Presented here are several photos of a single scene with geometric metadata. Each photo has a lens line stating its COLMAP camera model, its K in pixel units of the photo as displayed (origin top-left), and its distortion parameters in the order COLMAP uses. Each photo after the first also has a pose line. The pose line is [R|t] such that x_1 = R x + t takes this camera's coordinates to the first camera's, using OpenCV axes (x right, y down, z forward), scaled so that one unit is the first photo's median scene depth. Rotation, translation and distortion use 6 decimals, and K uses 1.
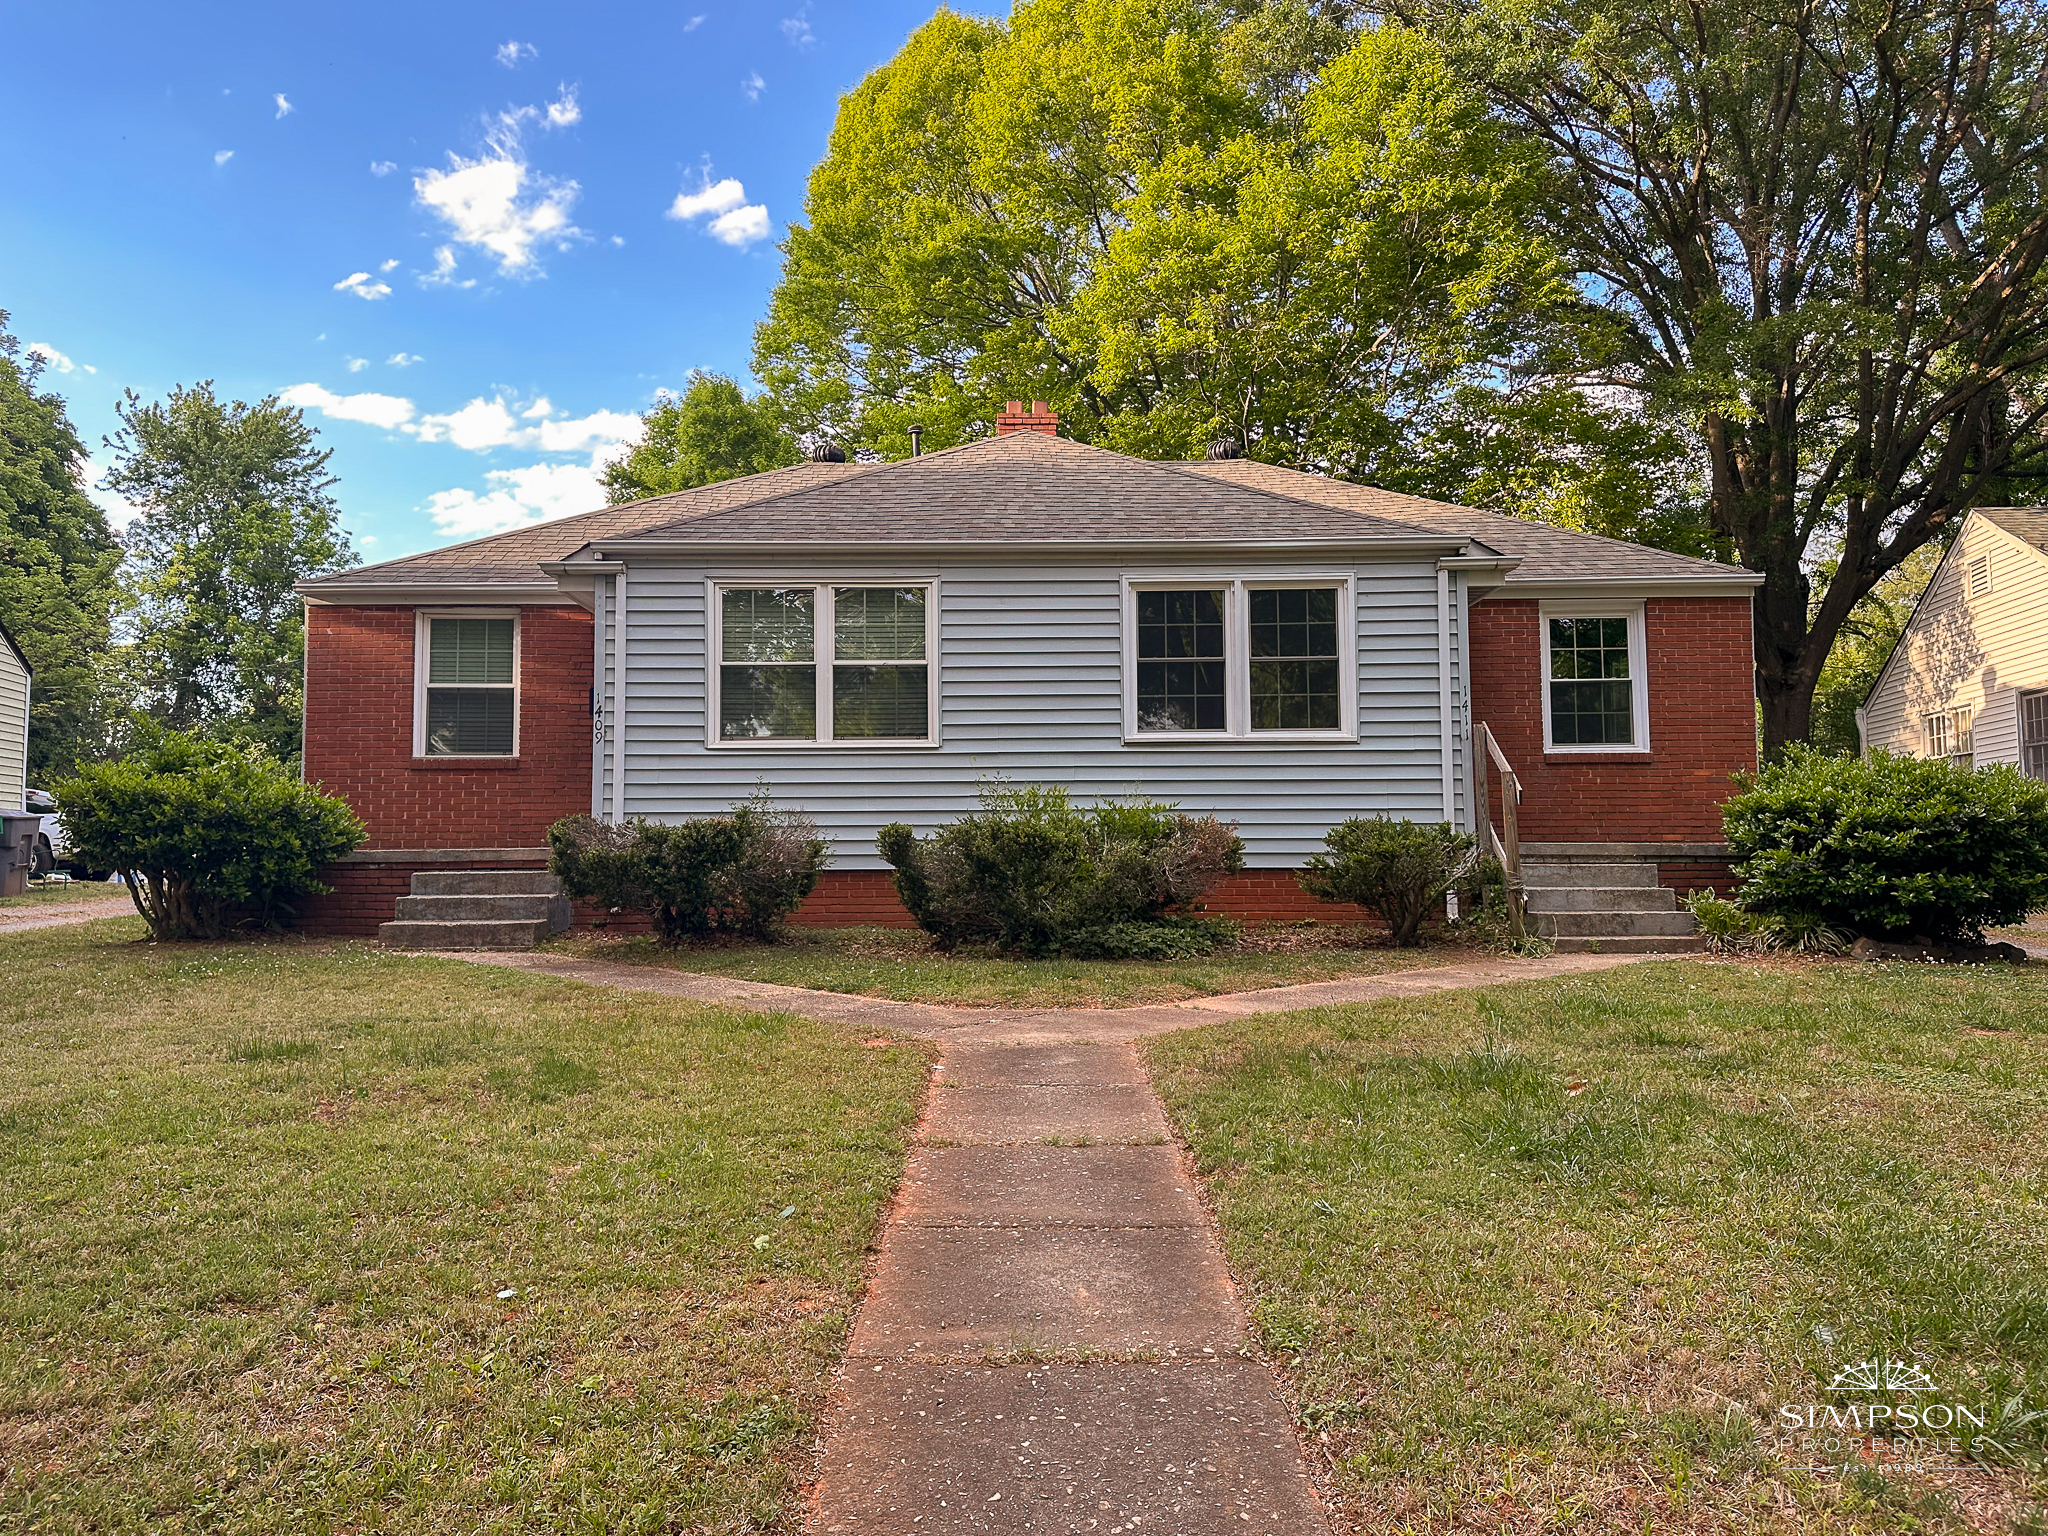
lens RADIAL K [[1413.8, 0, 1024.0], [0, 1413.8, 768.0], [0, 0, 1]] dist [0.082784, -0.000210]
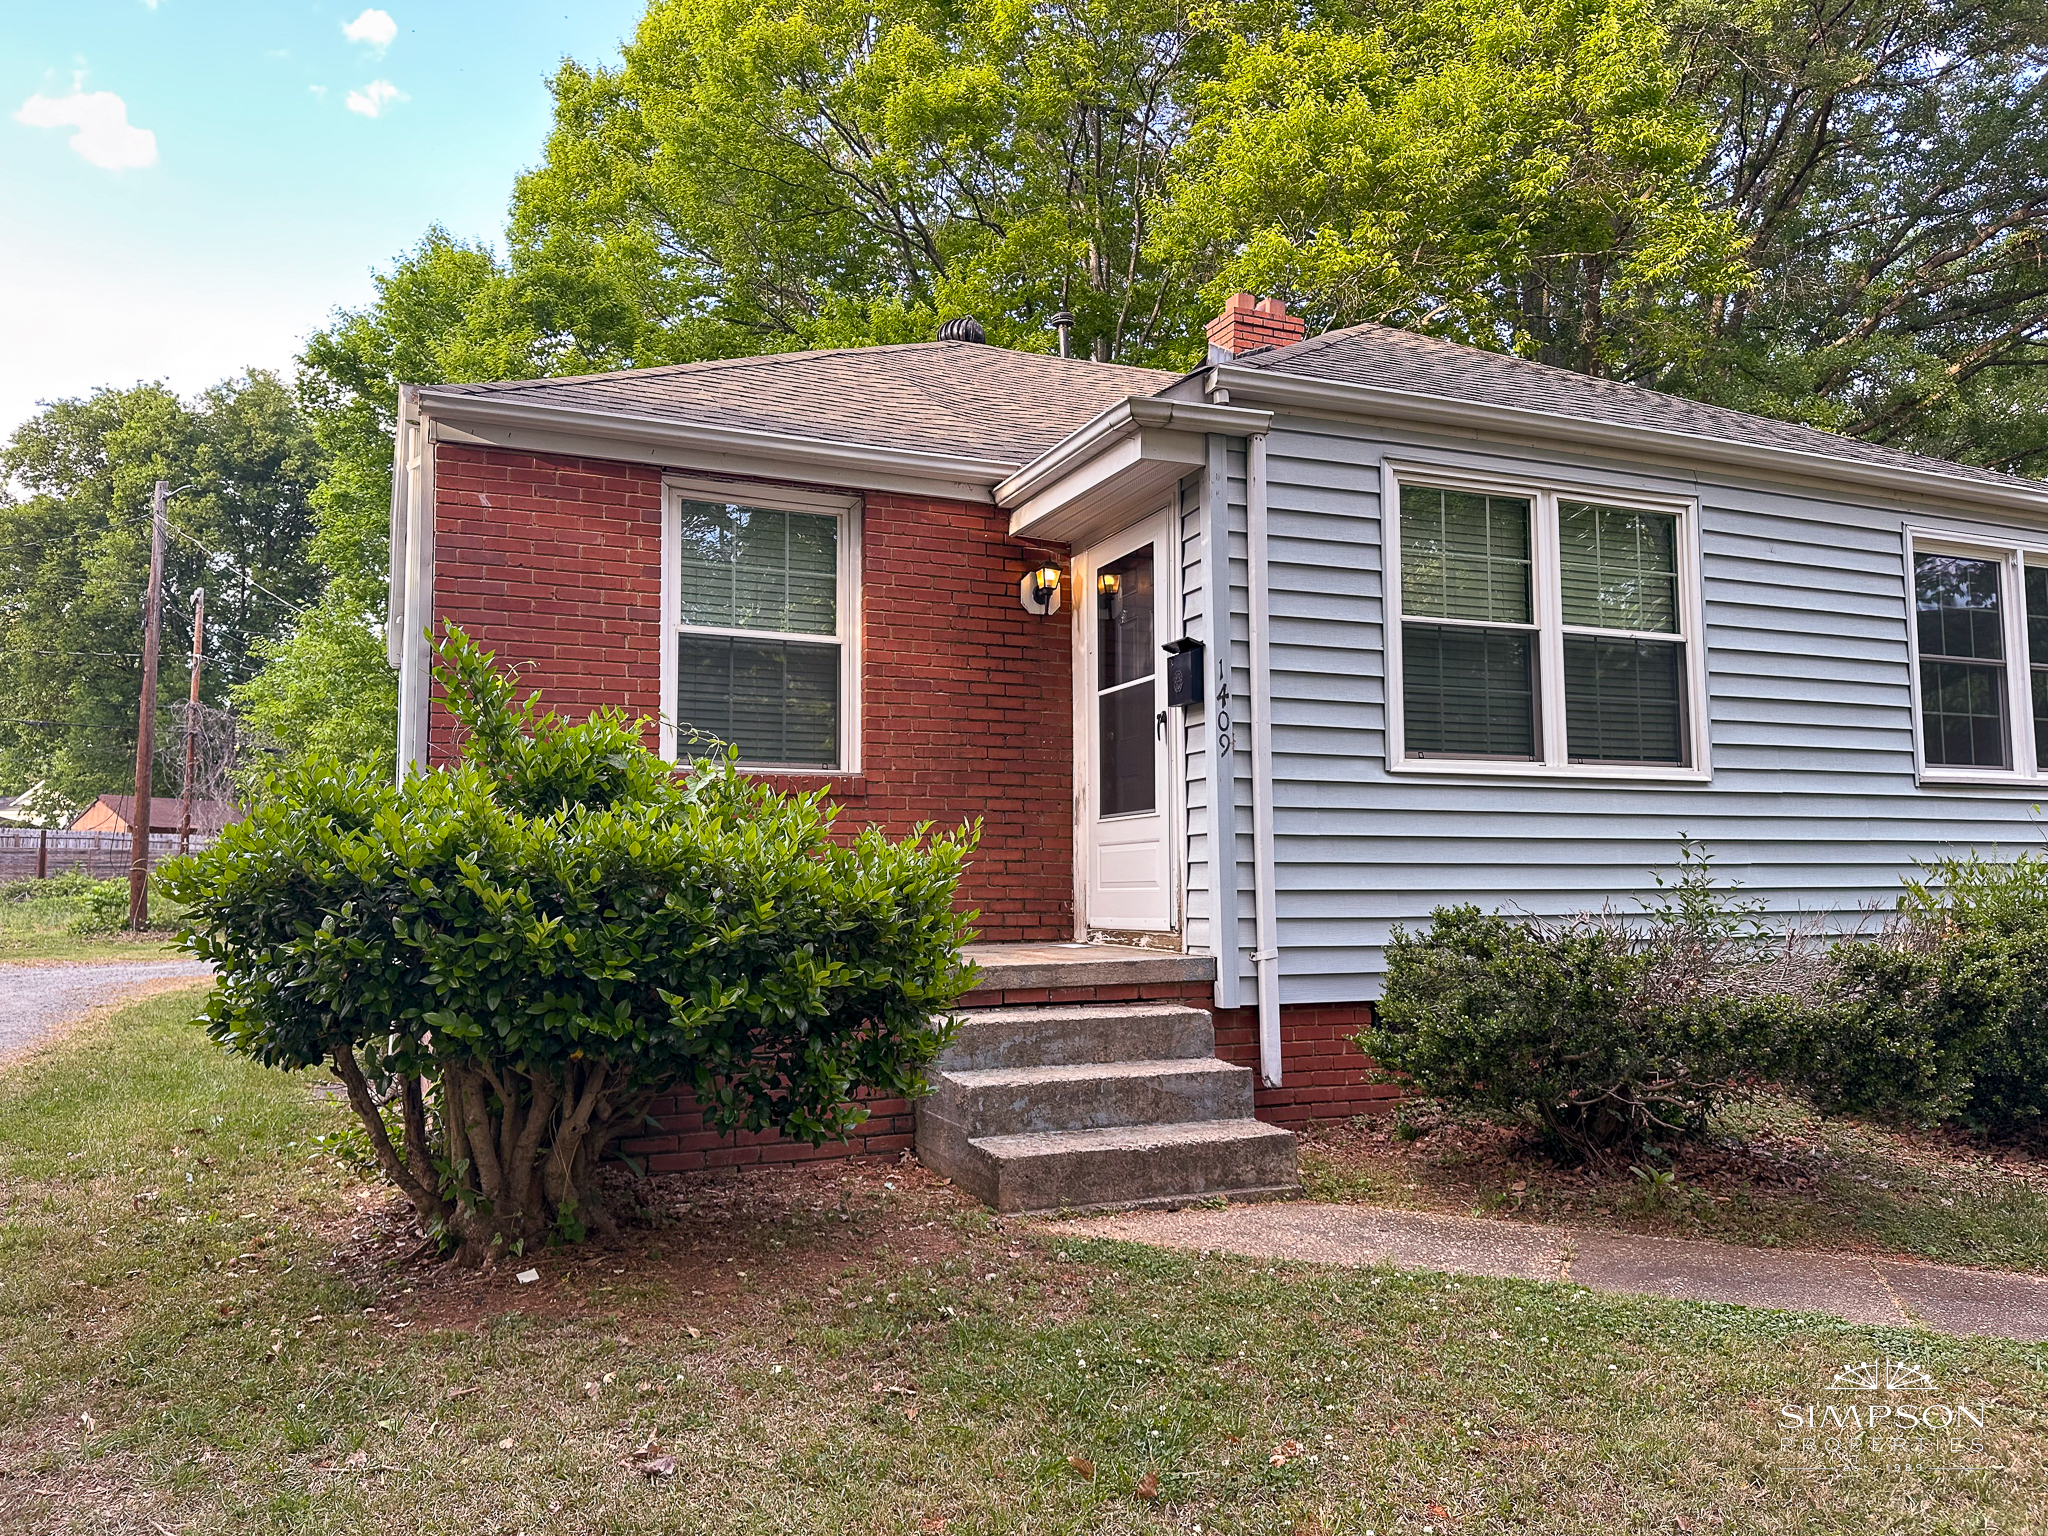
lens RADIAL K [[1413.8, 0, 1024.0], [0, 1413.8, 768.0], [0, 0, 1]] dist [0.082784, -0.000210]
pose [[0.929041, 0.032113, 0.368582, -0.548483], [-0.026683, 0.999447, -0.019821, -0.000750], [-0.369014, 0.008579, 0.929384, 0.539511]]
